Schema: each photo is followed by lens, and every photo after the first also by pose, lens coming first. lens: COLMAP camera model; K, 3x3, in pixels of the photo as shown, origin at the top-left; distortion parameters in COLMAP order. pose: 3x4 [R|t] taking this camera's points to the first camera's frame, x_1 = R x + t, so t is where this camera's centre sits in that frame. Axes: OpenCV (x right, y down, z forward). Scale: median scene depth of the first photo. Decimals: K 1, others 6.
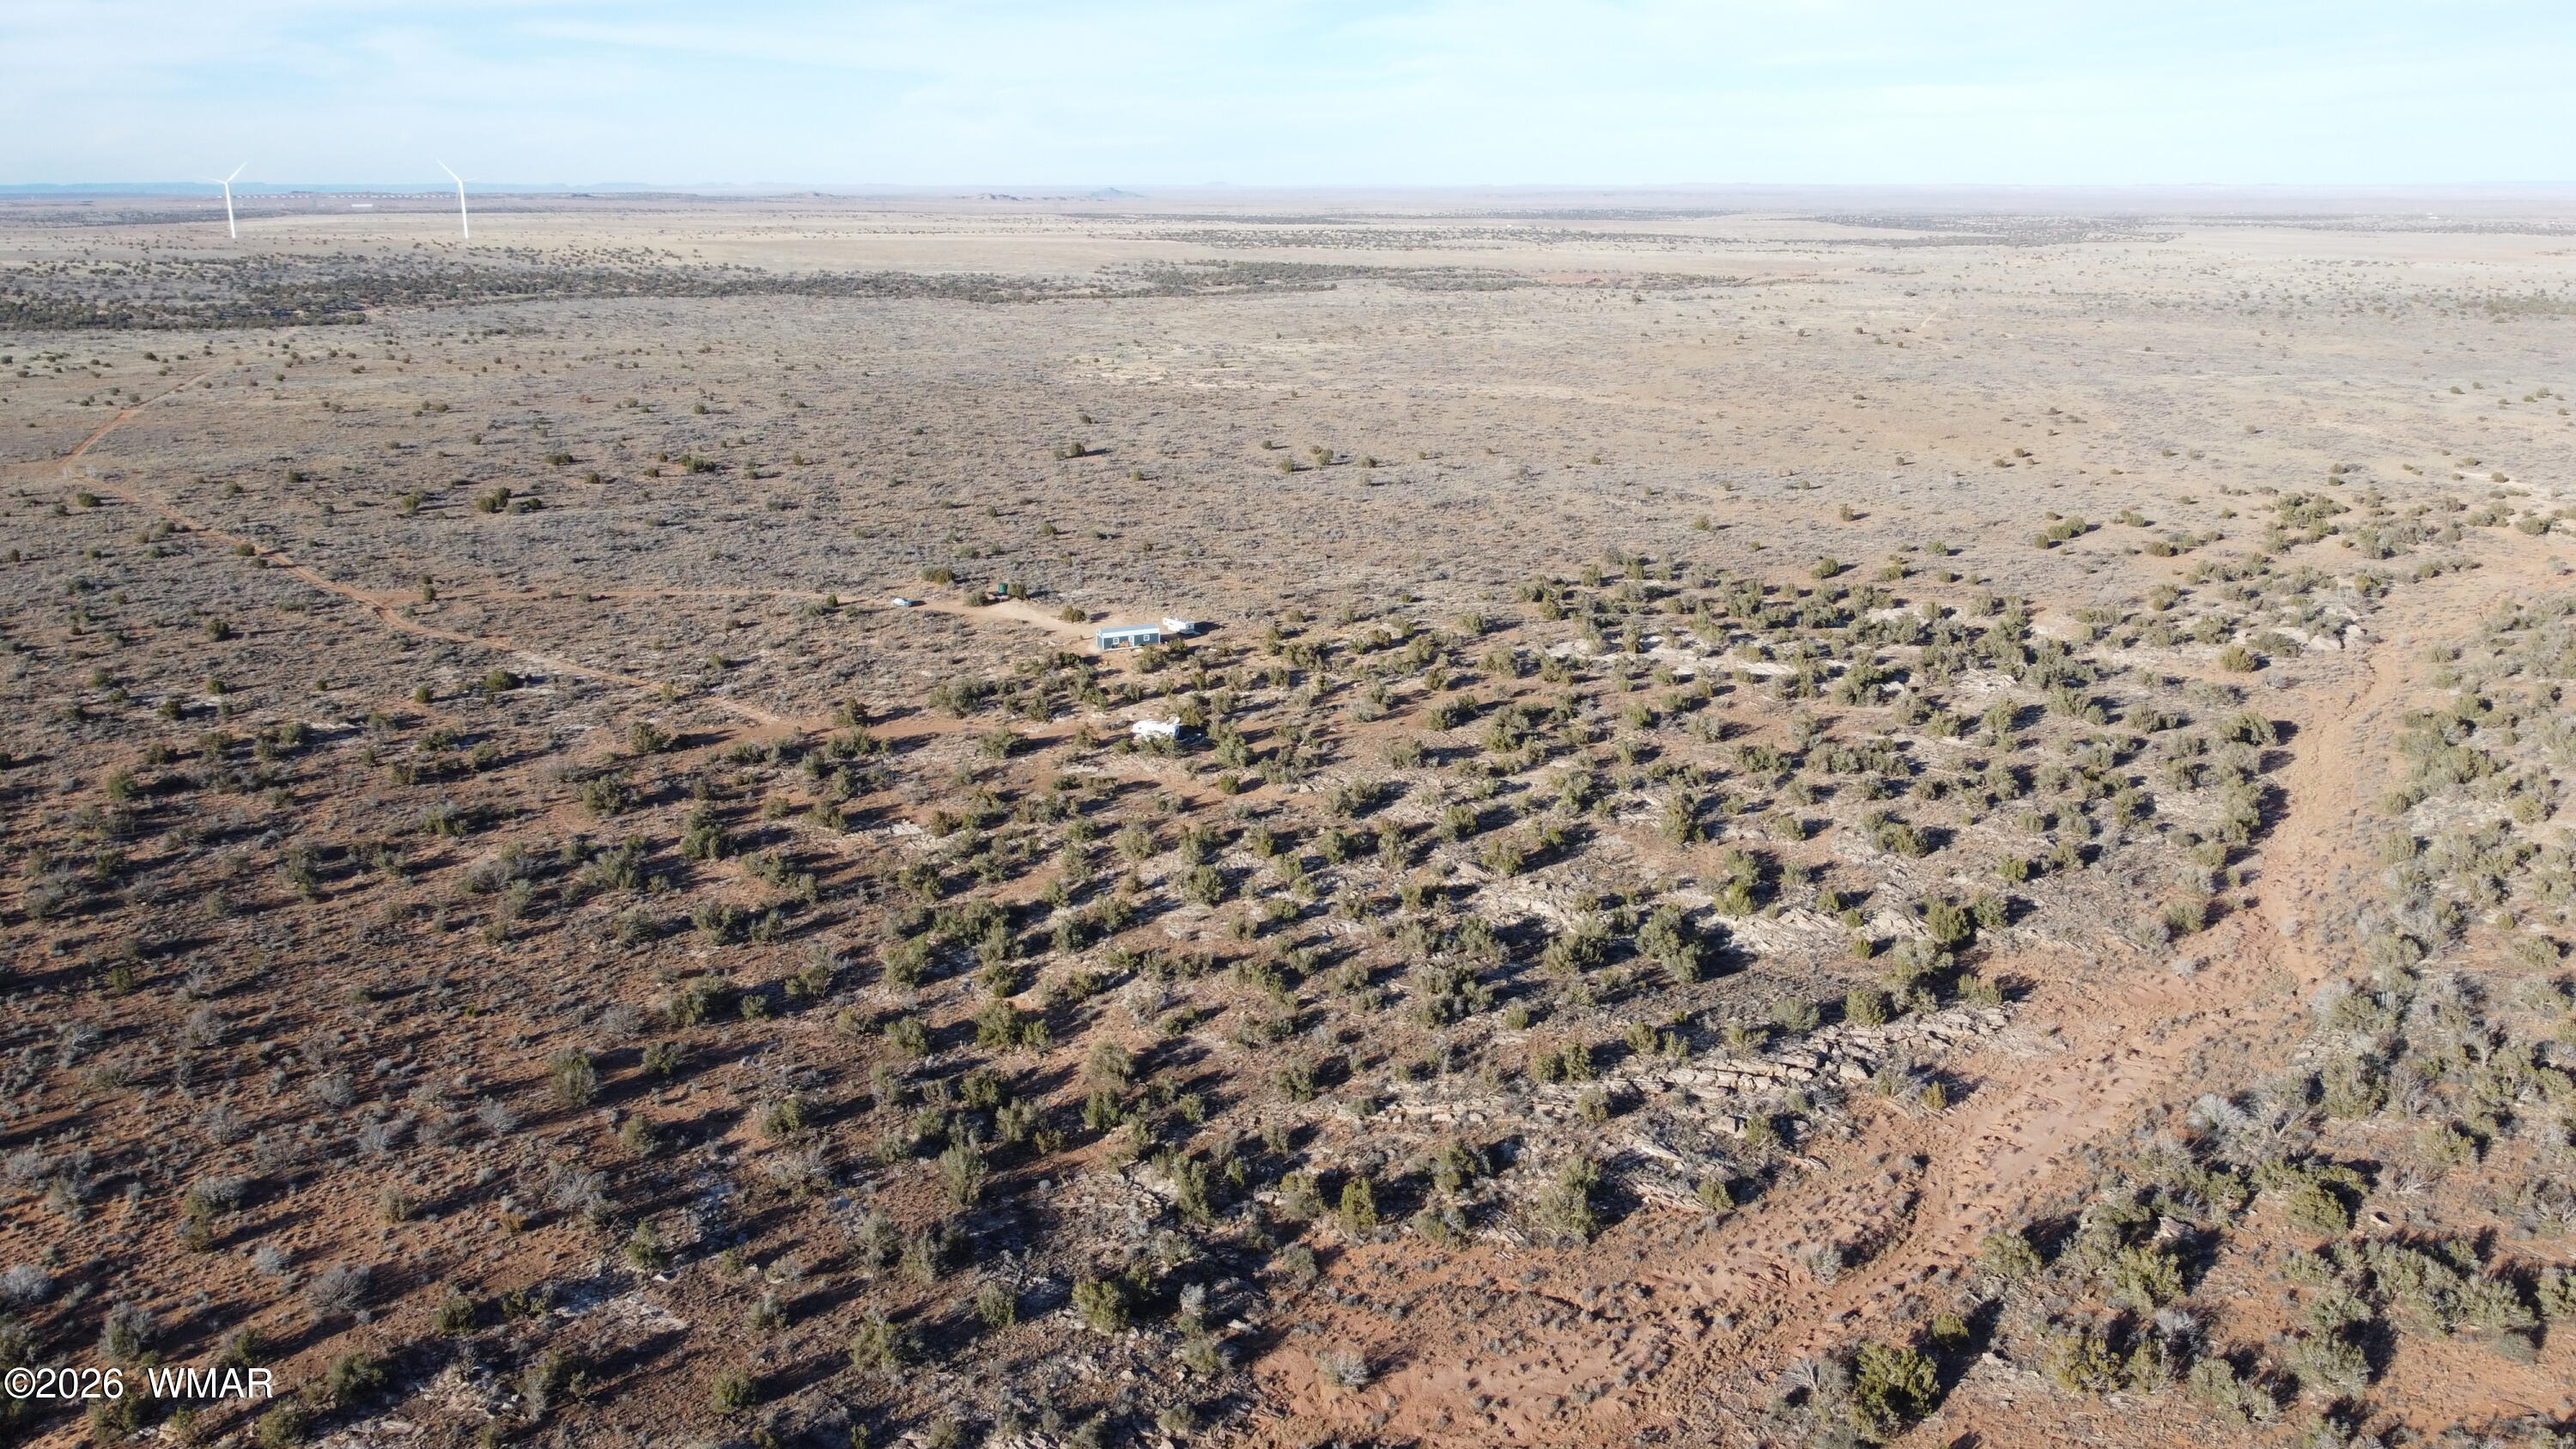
lens RADIAL K [[1979.4, 0, 1288.0], [0, 1979.4, 724.5], [0, 0, 1]] dist [0.006572, -0.009875]
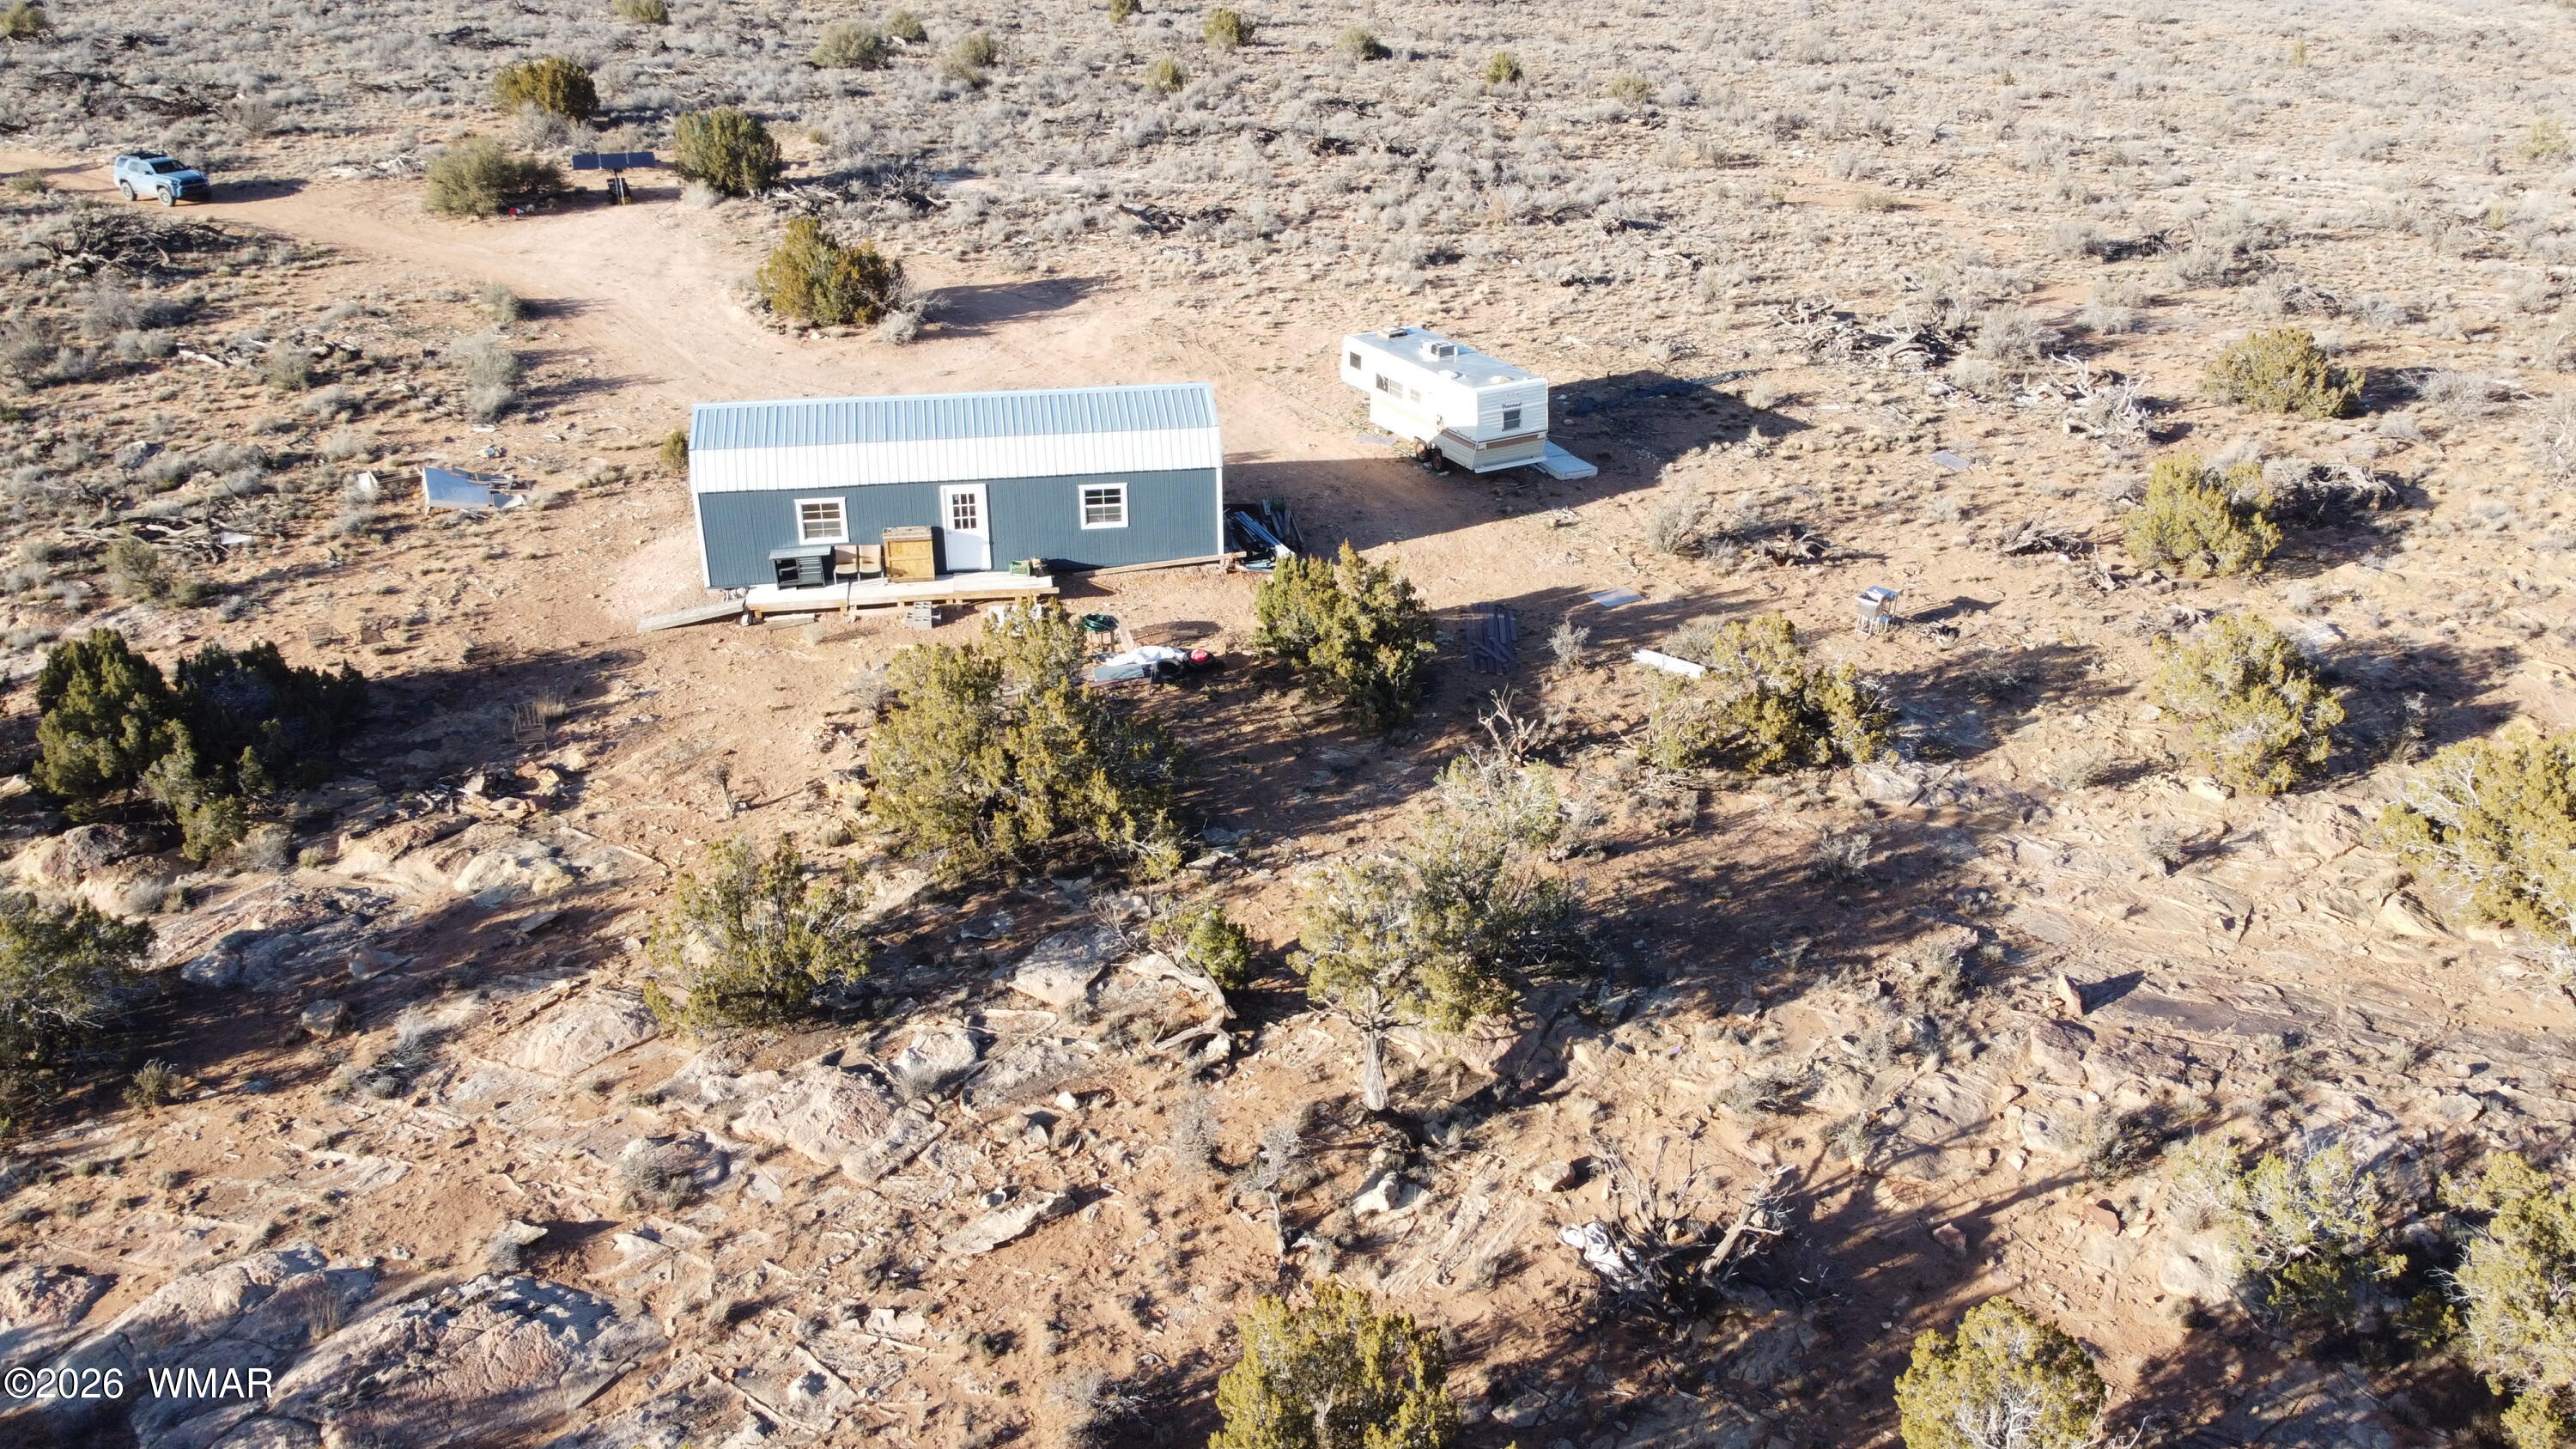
lens RADIAL K [[1995.3, 0, 1288.0], [0, 1995.3, 724.5], [0, 0, 1]] dist [0.004524, -0.005902]
pose [[0.969102, 0.102683, -0.224273, -0.046364], [-0.067916, 0.985167, 0.157588, -0.069596], [0.237128, -0.137487, 0.961700, 1.228479]]
